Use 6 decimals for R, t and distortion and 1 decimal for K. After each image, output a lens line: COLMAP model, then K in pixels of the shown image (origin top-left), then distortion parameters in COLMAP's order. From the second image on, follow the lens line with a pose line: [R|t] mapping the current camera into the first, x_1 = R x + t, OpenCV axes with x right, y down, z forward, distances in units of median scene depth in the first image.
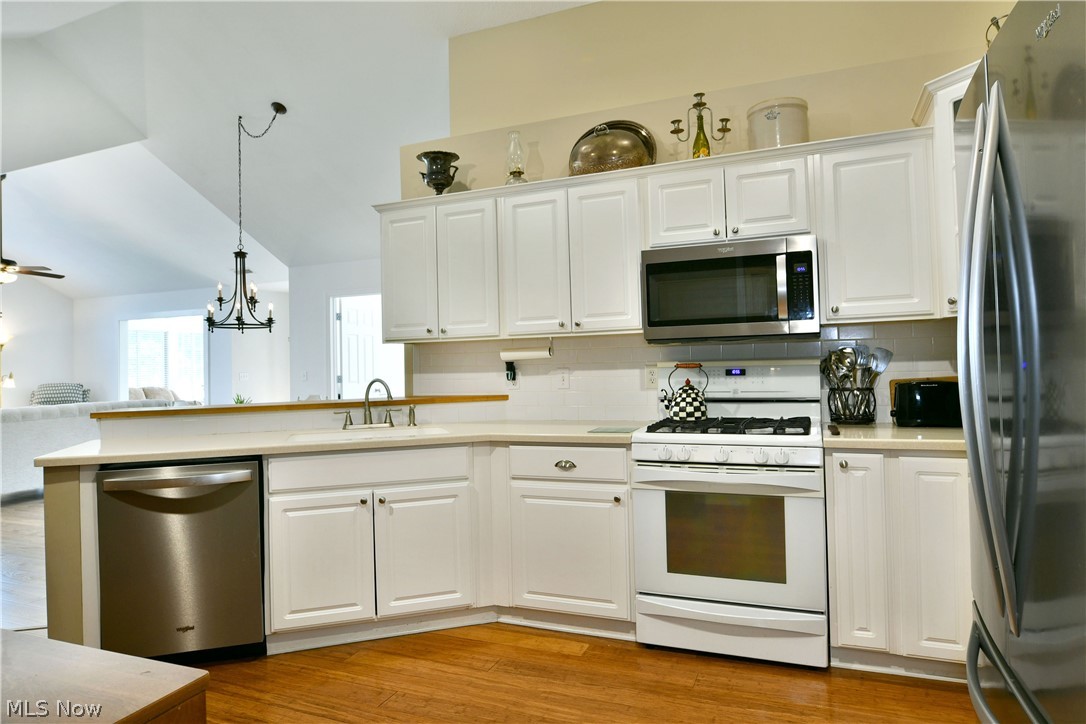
lens RADIAL K [[672.6, 0, 548.8], [0, 672.6, 337.1], [0, 0, 1]] dist [-0.004517, -0.001567]
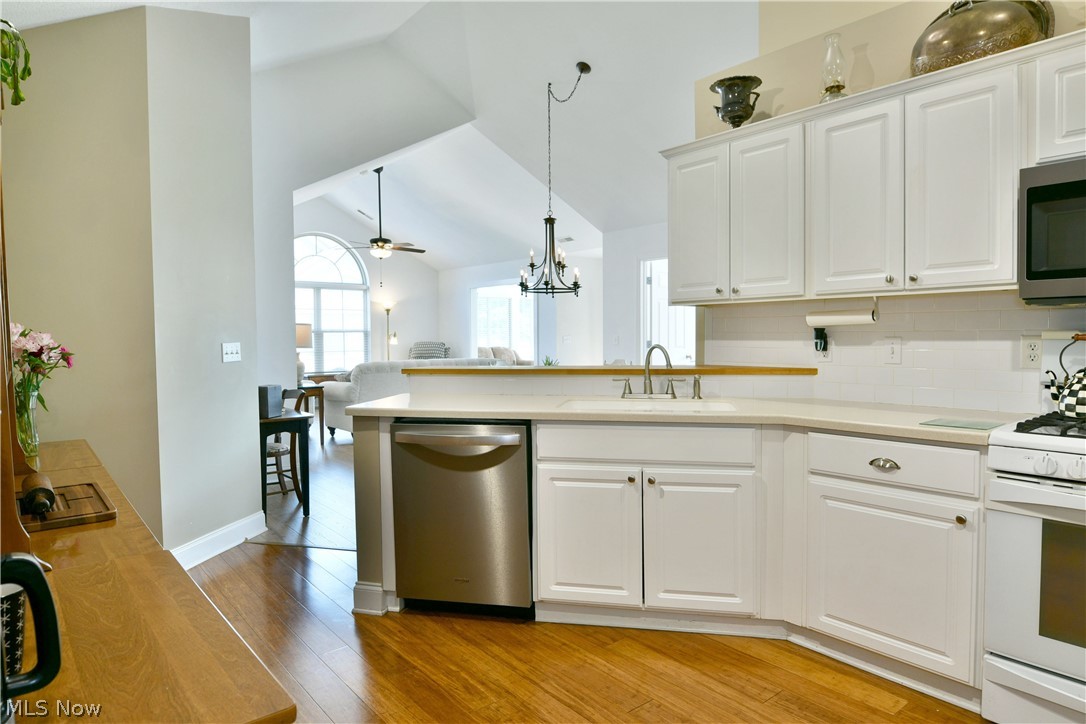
lens RADIAL K [[663.6, 0, 537.9], [0, 663.6, 353.8], [0, 0, 1]] dist [-0.012101, -0.002546]
pose [[0.874943, 0.032896, -0.483107, 0.037335], [0.003261, 0.997267, 0.073813, 0.008992], [0.484215, -0.066158, 0.872444, 0.160680]]
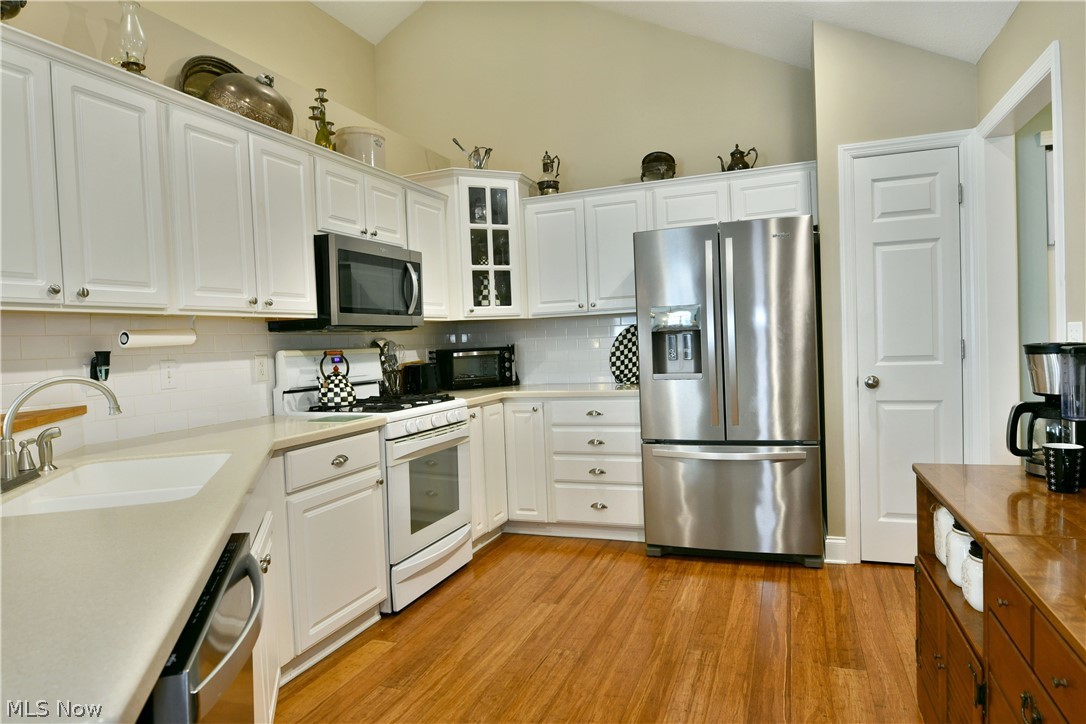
lens RADIAL K [[663.6, 0, 537.9], [0, 663.6, 353.8], [0, 0, 1]] dist [-0.012101, -0.002546]
pose [[-0.022808, 0.010222, 0.999688, -0.819822], [0.003086, 0.999944, -0.010154, 0.055626], [-0.999735, 0.002854, -0.022838, 0.721663]]
